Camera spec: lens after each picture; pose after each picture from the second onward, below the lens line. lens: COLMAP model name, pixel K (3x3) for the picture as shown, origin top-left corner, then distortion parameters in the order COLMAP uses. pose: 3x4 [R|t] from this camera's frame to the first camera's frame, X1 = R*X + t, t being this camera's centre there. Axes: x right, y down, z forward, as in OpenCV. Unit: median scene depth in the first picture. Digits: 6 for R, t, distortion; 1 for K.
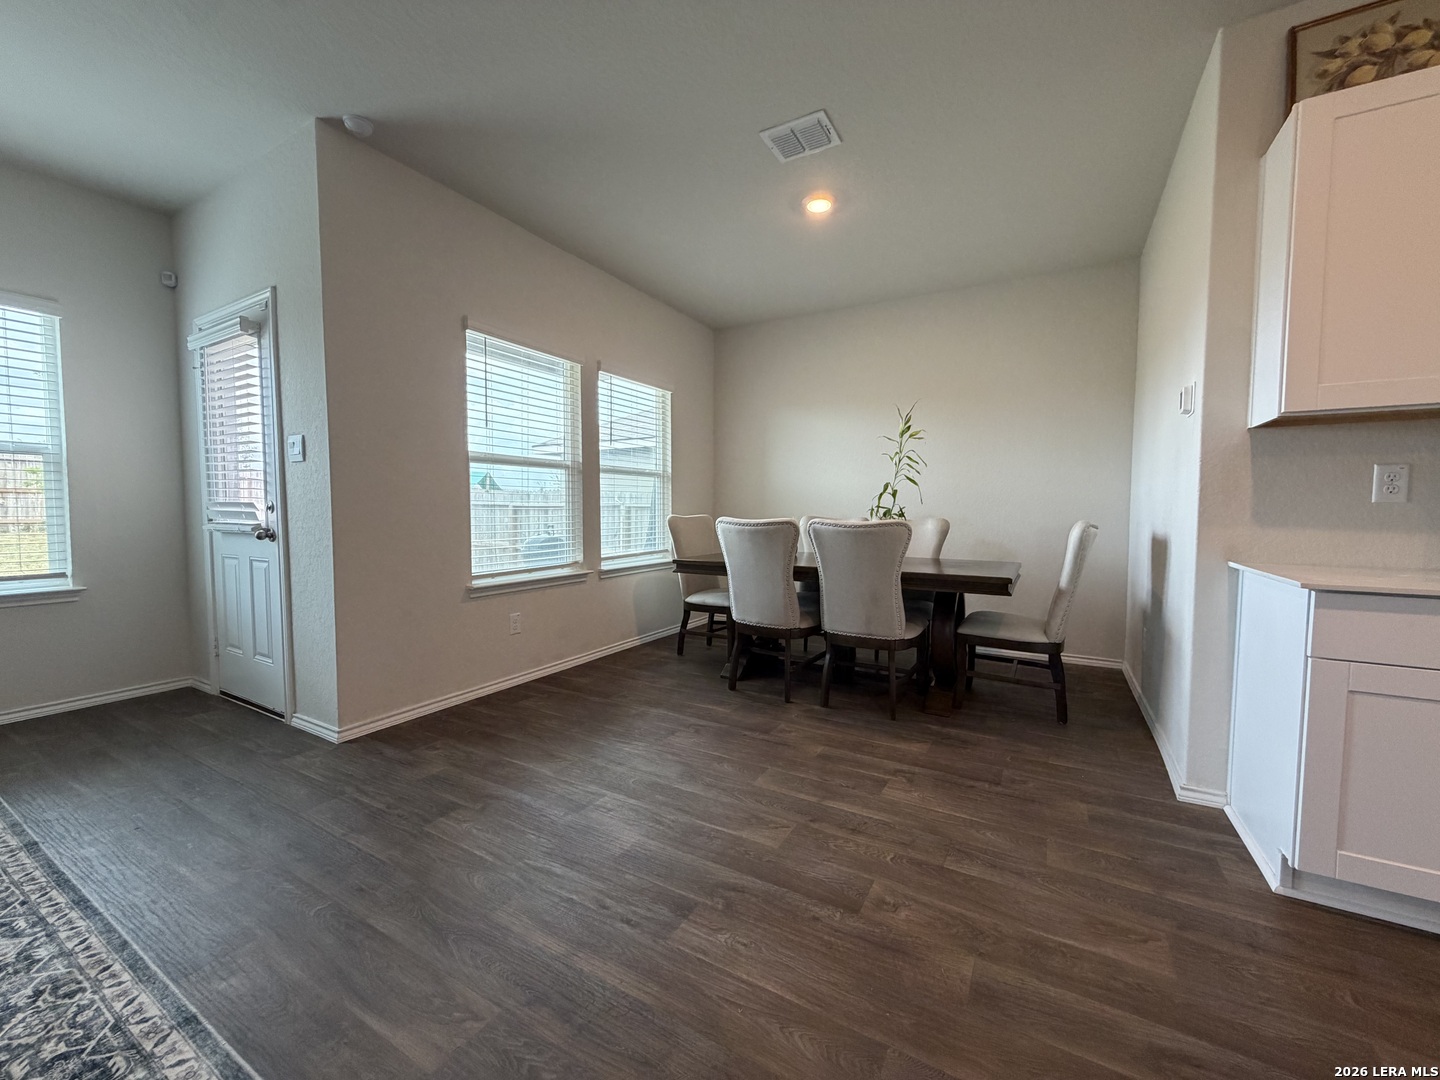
lens RADIAL K [[575.1, 0, 717.3], [0, 575.1, 538.8], [0, 0, 1]] dist [-0.000286, 0.000258]
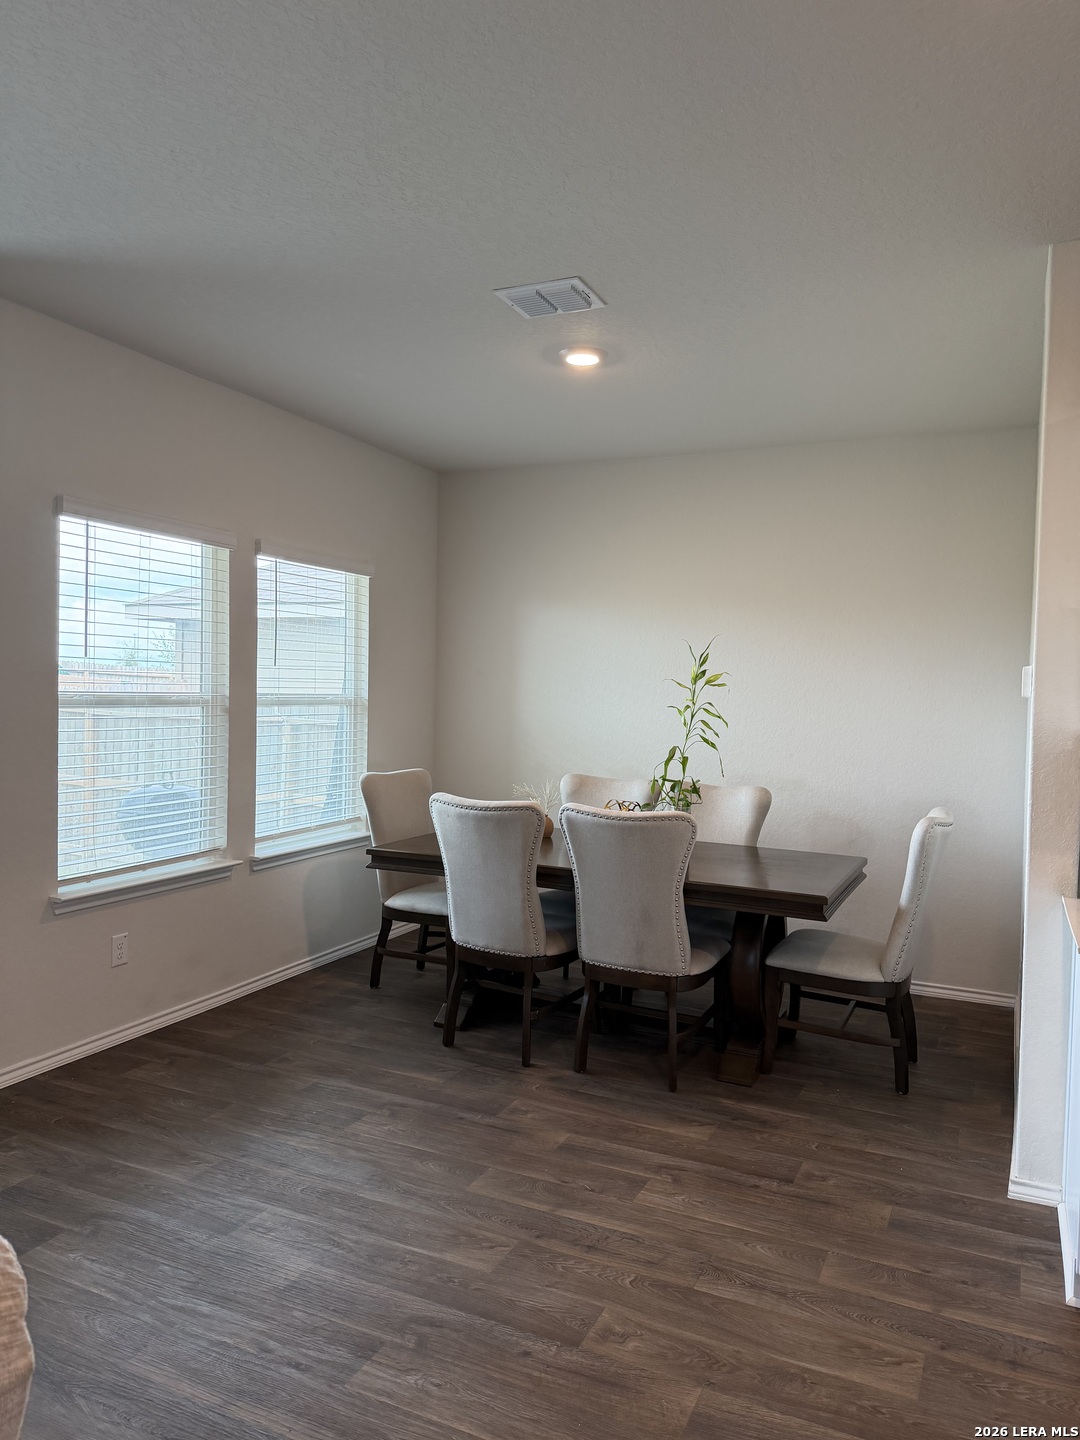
lens RADIAL K [[1010.1, 0, 538.1], [0, 1010.1, 716.8], [0, 0, 1]] dist [0.086120, -0.112510]
pose [[0.996014, 0.017574, 0.087448, 0.020525], [-0.015365, 0.999547, -0.025862, -0.108292], [-0.087863, 0.024415, 0.995833, -0.244945]]
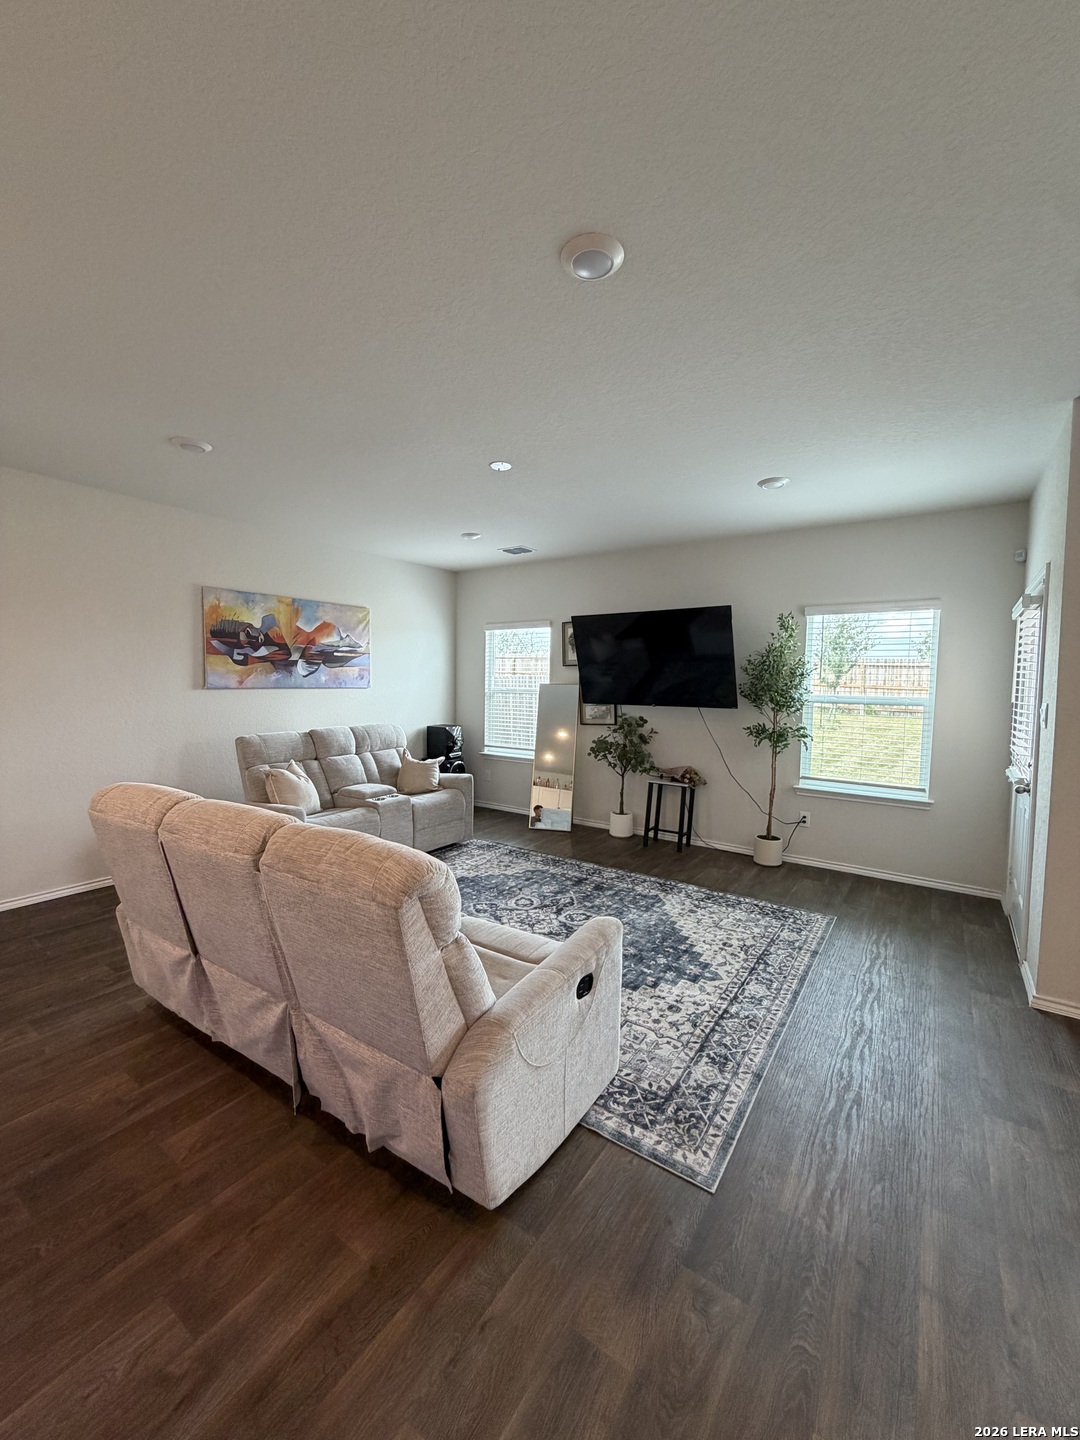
lens RADIAL K [[575.1, 0, 540.0], [0, 575.1, 720.0], [0, 0, 1]] dist [-0.000286, 0.000258]
pose [[-0.078882, 0.059090, -0.995131, 0.337213], [-0.068730, 0.995544, 0.064562, -0.134235], [0.994512, 0.073488, -0.074469, 0.143974]]
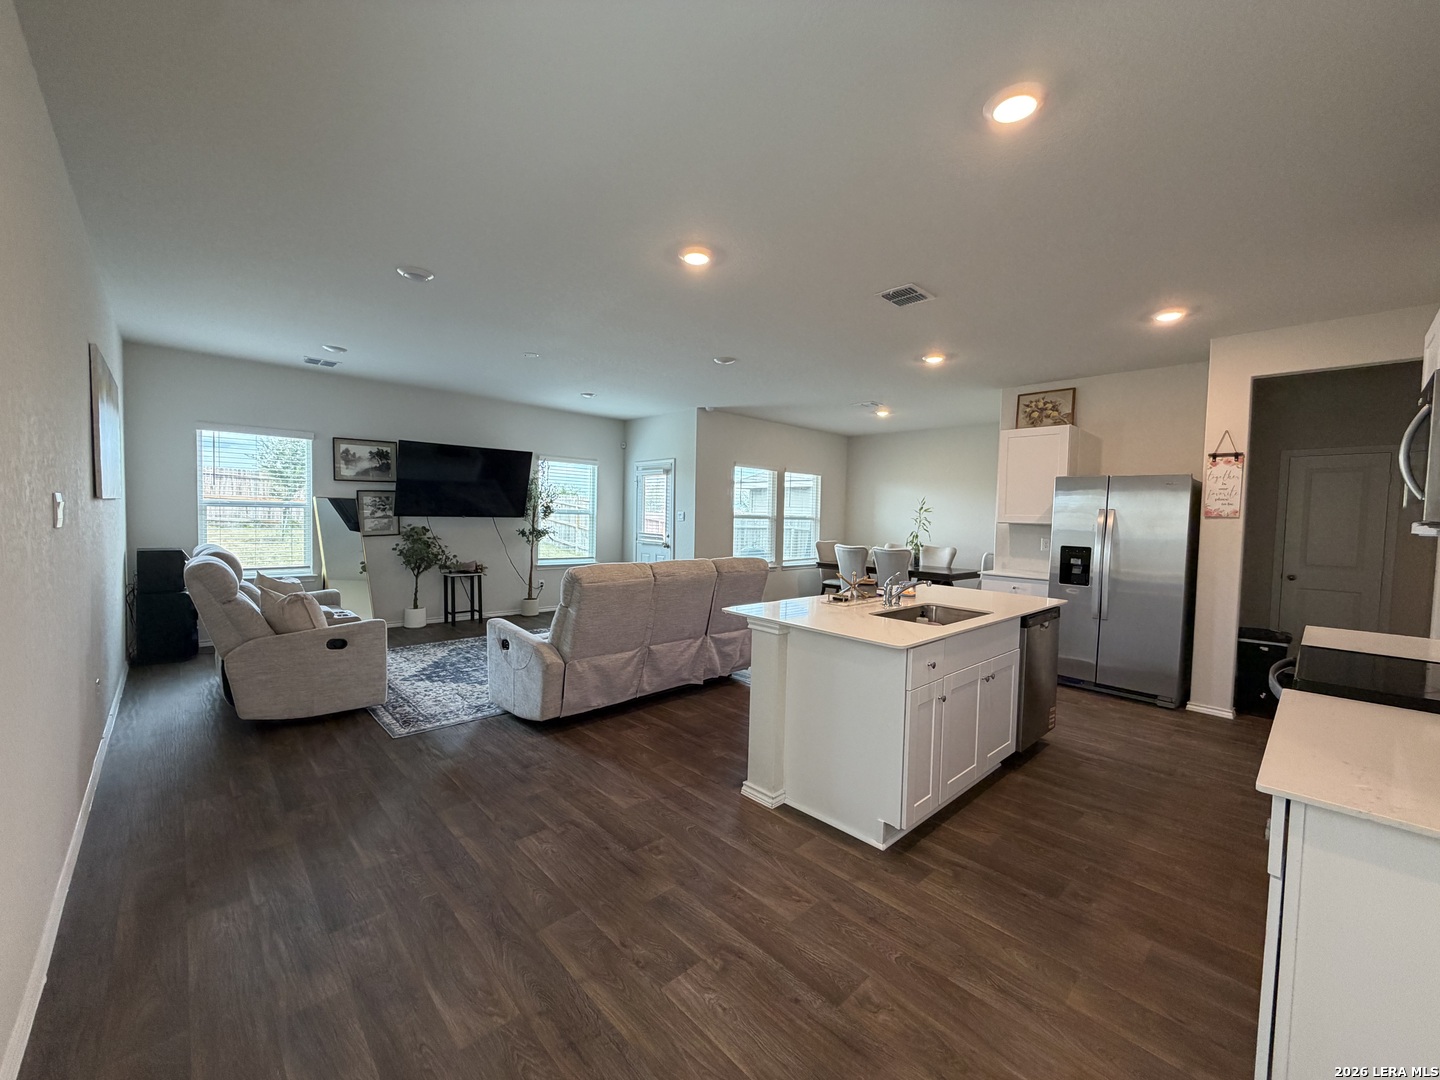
lens RADIAL K [[575.1, 0, 717.3], [0, 575.1, 538.8], [0, 0, 1]] dist [-0.000286, 0.000258]
pose [[0.958623, 0.030663, -0.283023, 0.215580], [-0.035642, 0.999287, -0.012460, -0.015075], [0.282439, 0.022032, 0.959032, -1.466029]]
